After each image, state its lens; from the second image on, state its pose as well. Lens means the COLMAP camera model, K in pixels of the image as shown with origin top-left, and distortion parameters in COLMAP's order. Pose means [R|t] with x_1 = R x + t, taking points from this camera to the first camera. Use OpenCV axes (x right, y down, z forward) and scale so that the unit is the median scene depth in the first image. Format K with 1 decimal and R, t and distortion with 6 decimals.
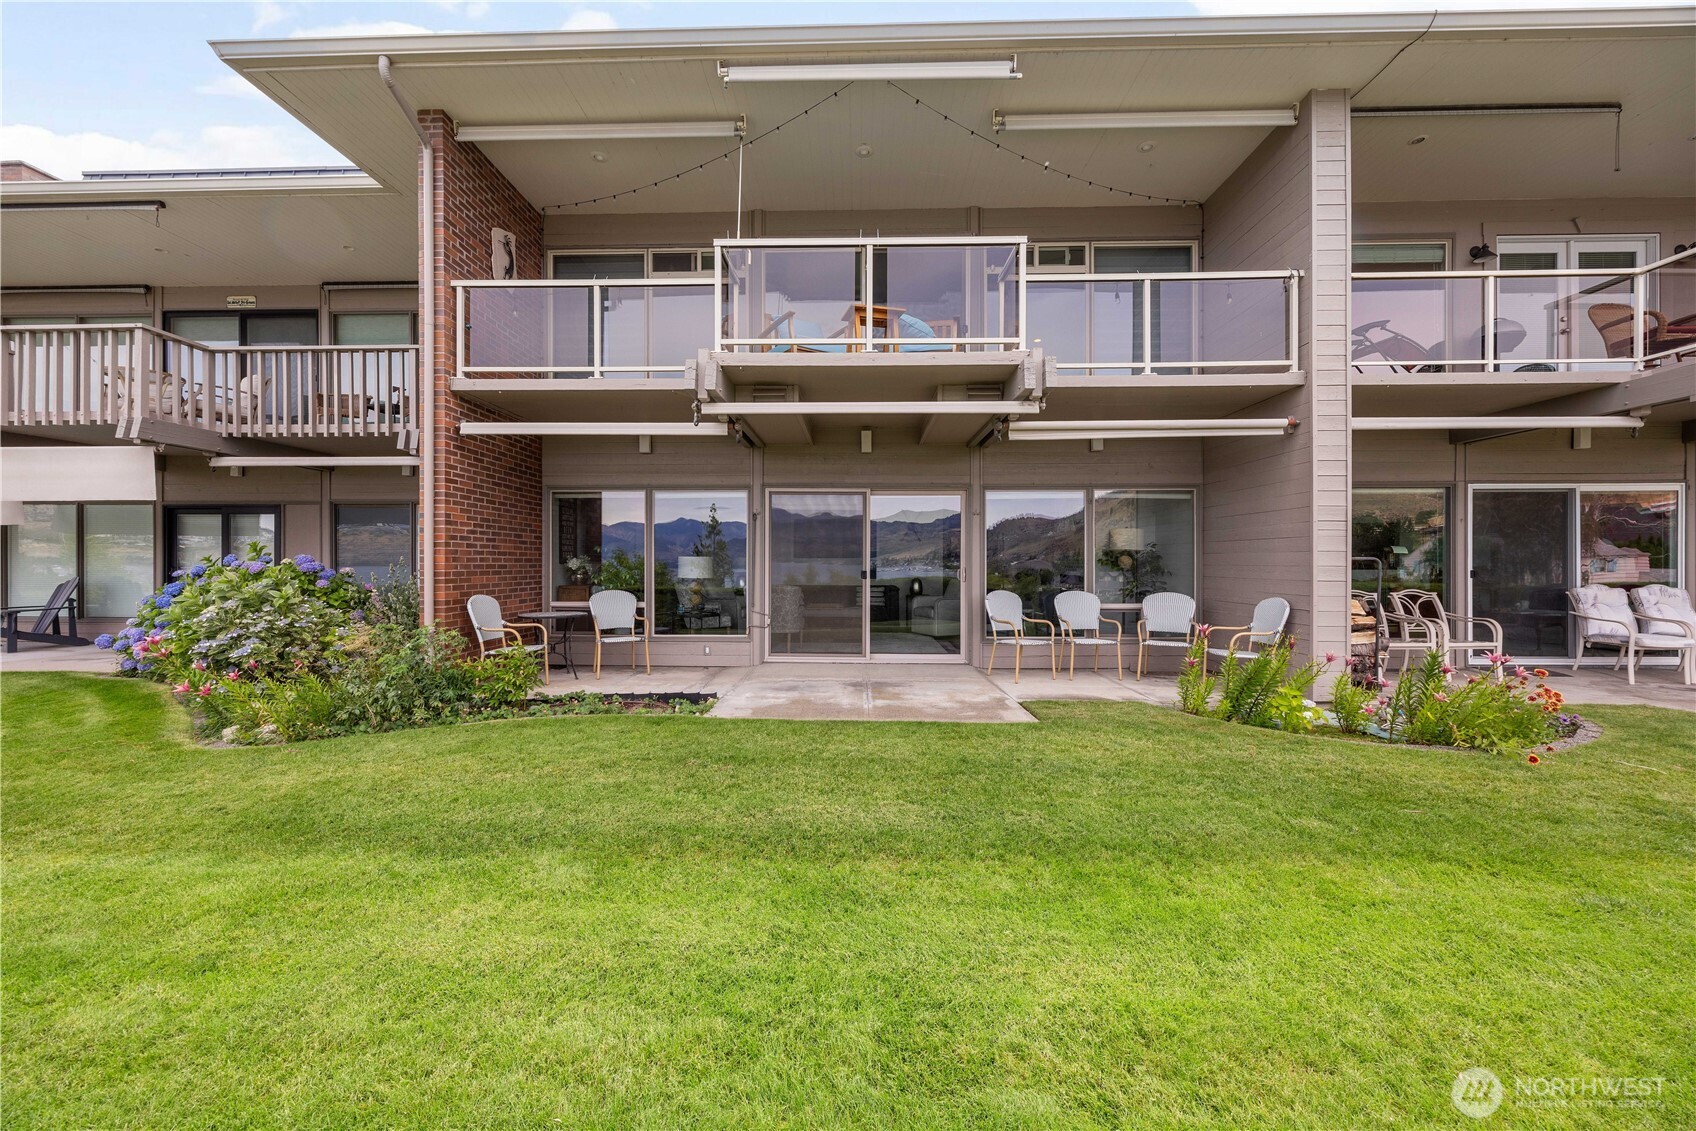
lens RADIAL K [[657.9, 0, 848.1], [0, 657.9, 561.9], [0, 0, 1]] dist [-0.005261, 0.000275]
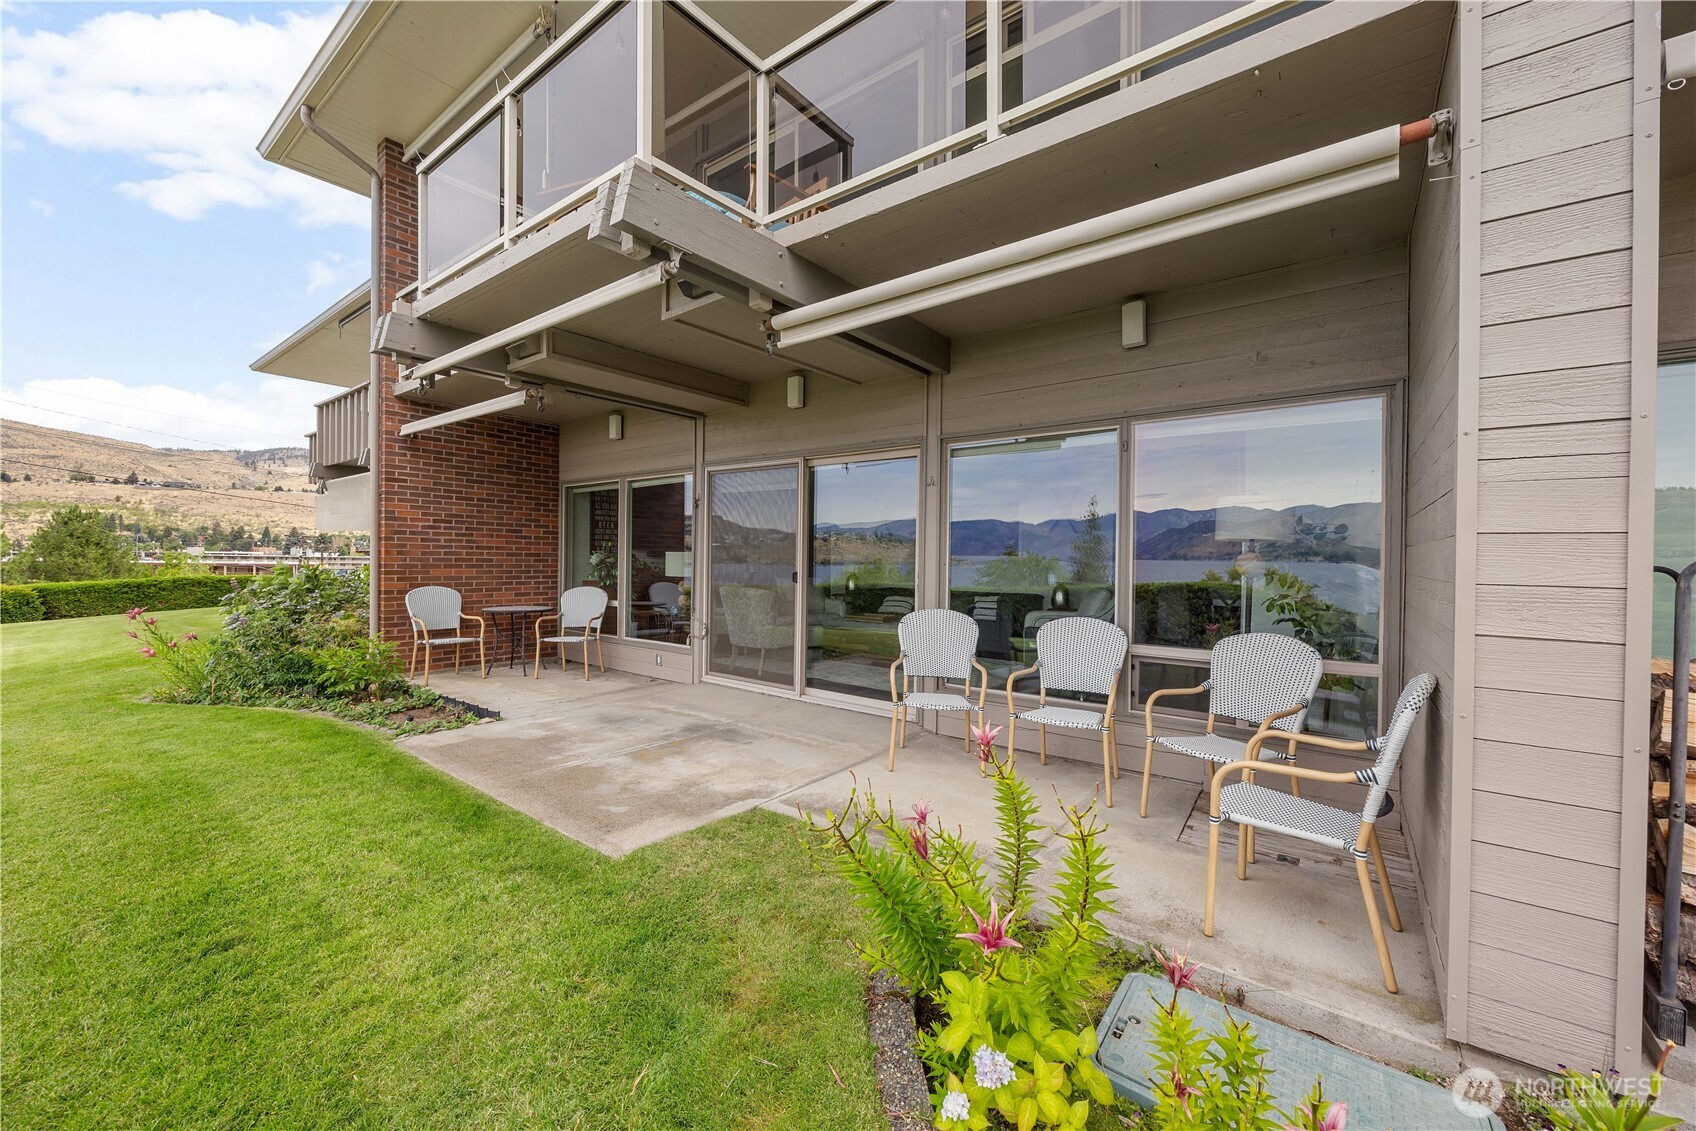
lens RADIAL K [[657.9, 0, 844.6], [0, 657.9, 559.7], [0, 0, 1]] dist [-0.005261, 0.000275]
pose [[0.807636, 0.008511, -0.589620, 0.500342], [-0.010557, 0.999944, -0.000026, 0.000183], [0.589587, 0.006246, 0.807680, 0.452504]]
